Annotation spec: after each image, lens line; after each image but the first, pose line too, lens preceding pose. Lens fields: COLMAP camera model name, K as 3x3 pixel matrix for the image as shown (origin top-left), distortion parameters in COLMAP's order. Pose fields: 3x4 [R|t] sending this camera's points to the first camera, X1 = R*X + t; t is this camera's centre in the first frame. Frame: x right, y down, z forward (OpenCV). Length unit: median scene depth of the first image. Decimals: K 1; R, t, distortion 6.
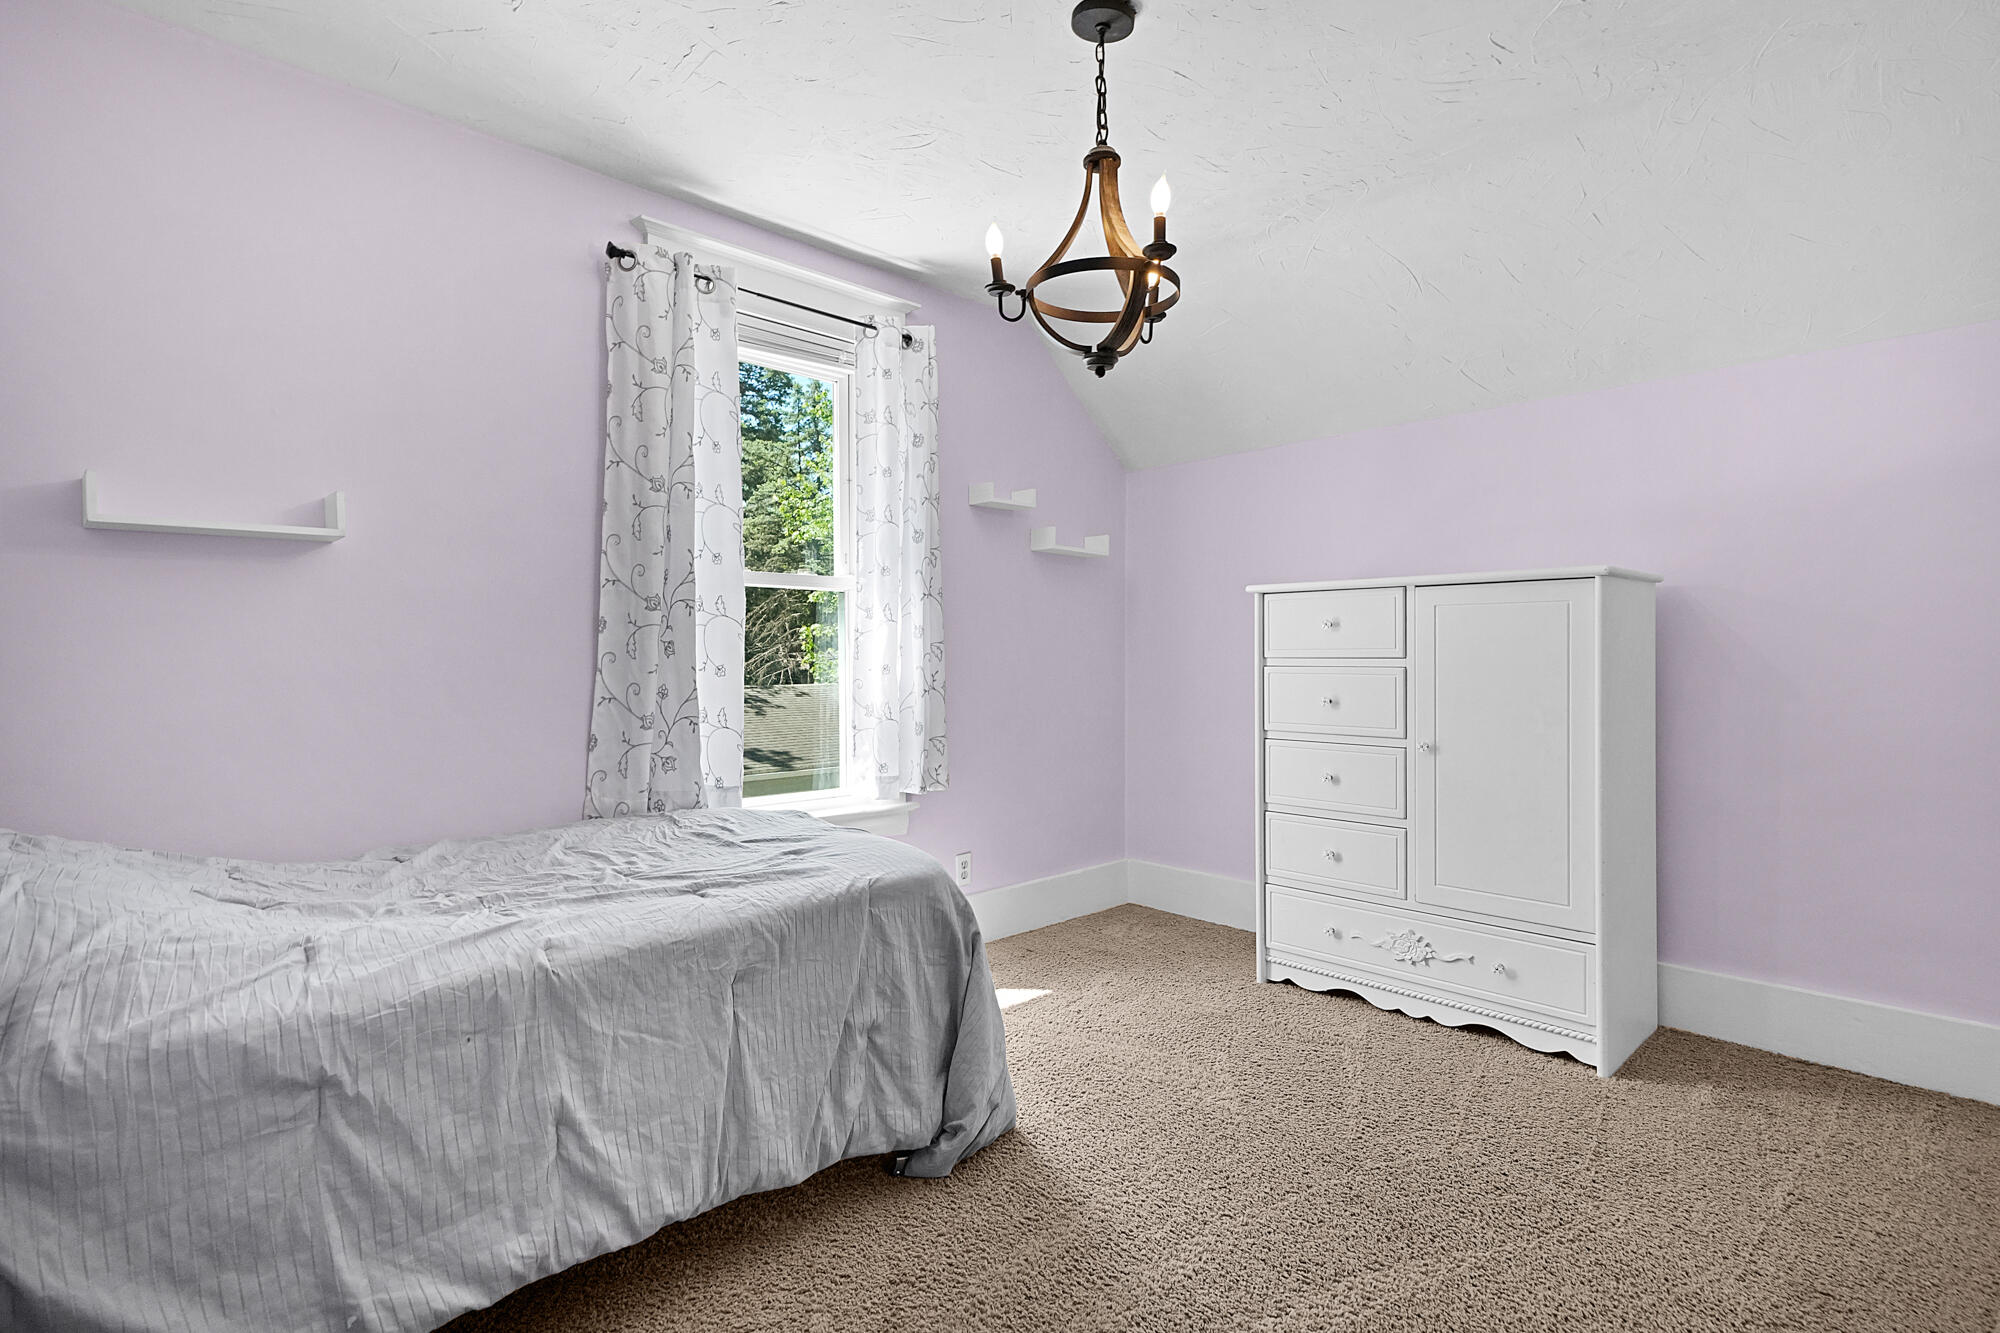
lens RADIAL K [[986.7, 0, 998.8], [0, 986.7, 664.0], [0, 0, 1]] dist [0.002663, -0.000061]
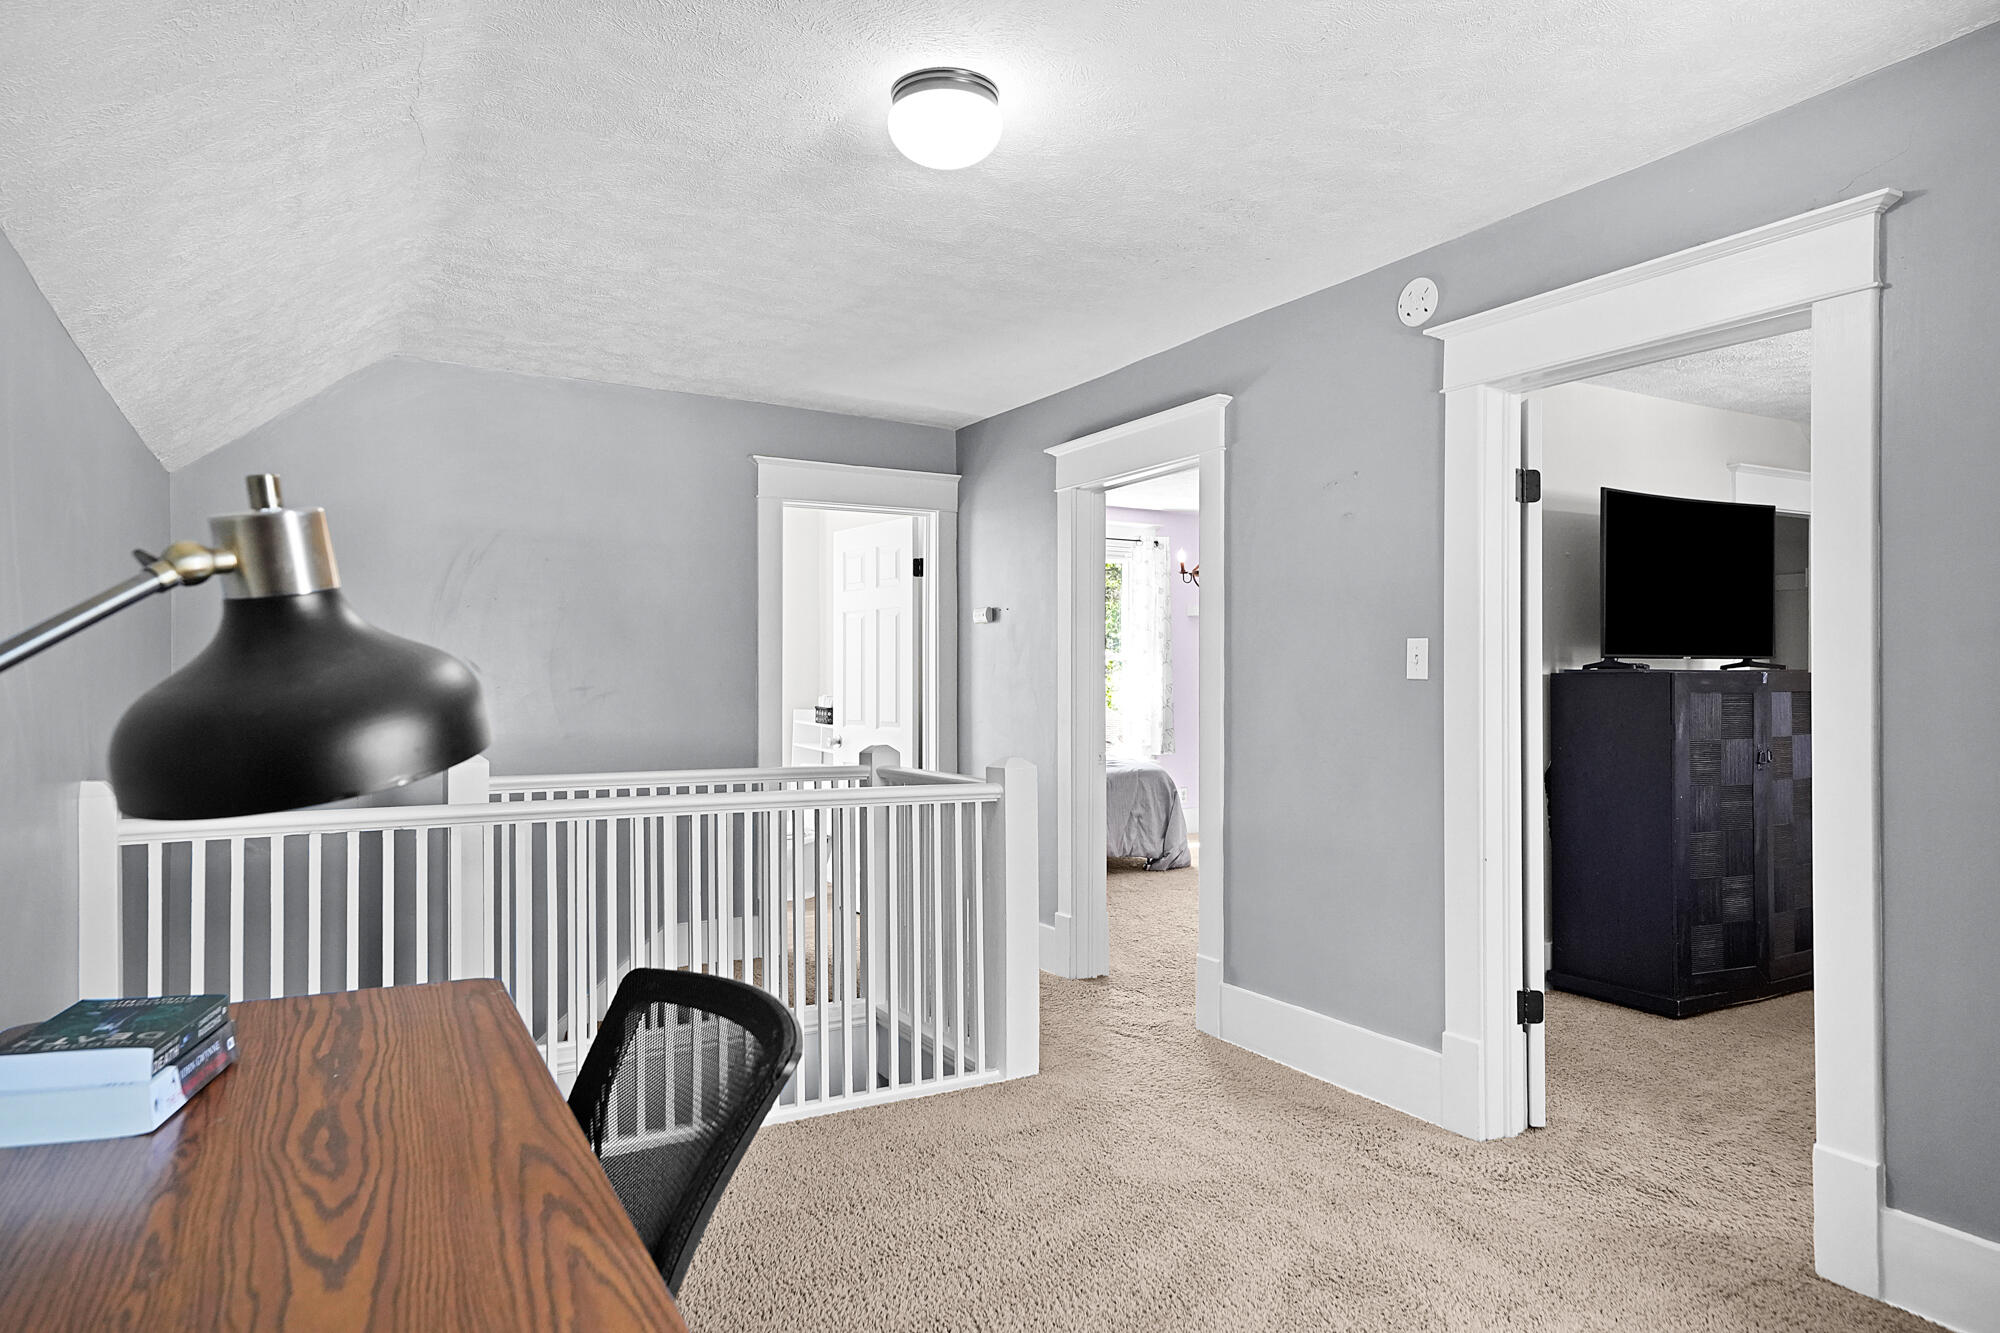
lens RADIAL K [[1173.6, 0, 1000.2], [0, 1173.6, 674.6], [0, 0, 1]] dist [0.024596, 0.000613]
pose [[0.971354, 0.005888, -0.237565, 0.289124], [-0.007844, 0.999943, -0.007290, -0.034859], [0.237509, 0.008945, 0.971344, -2.422408]]
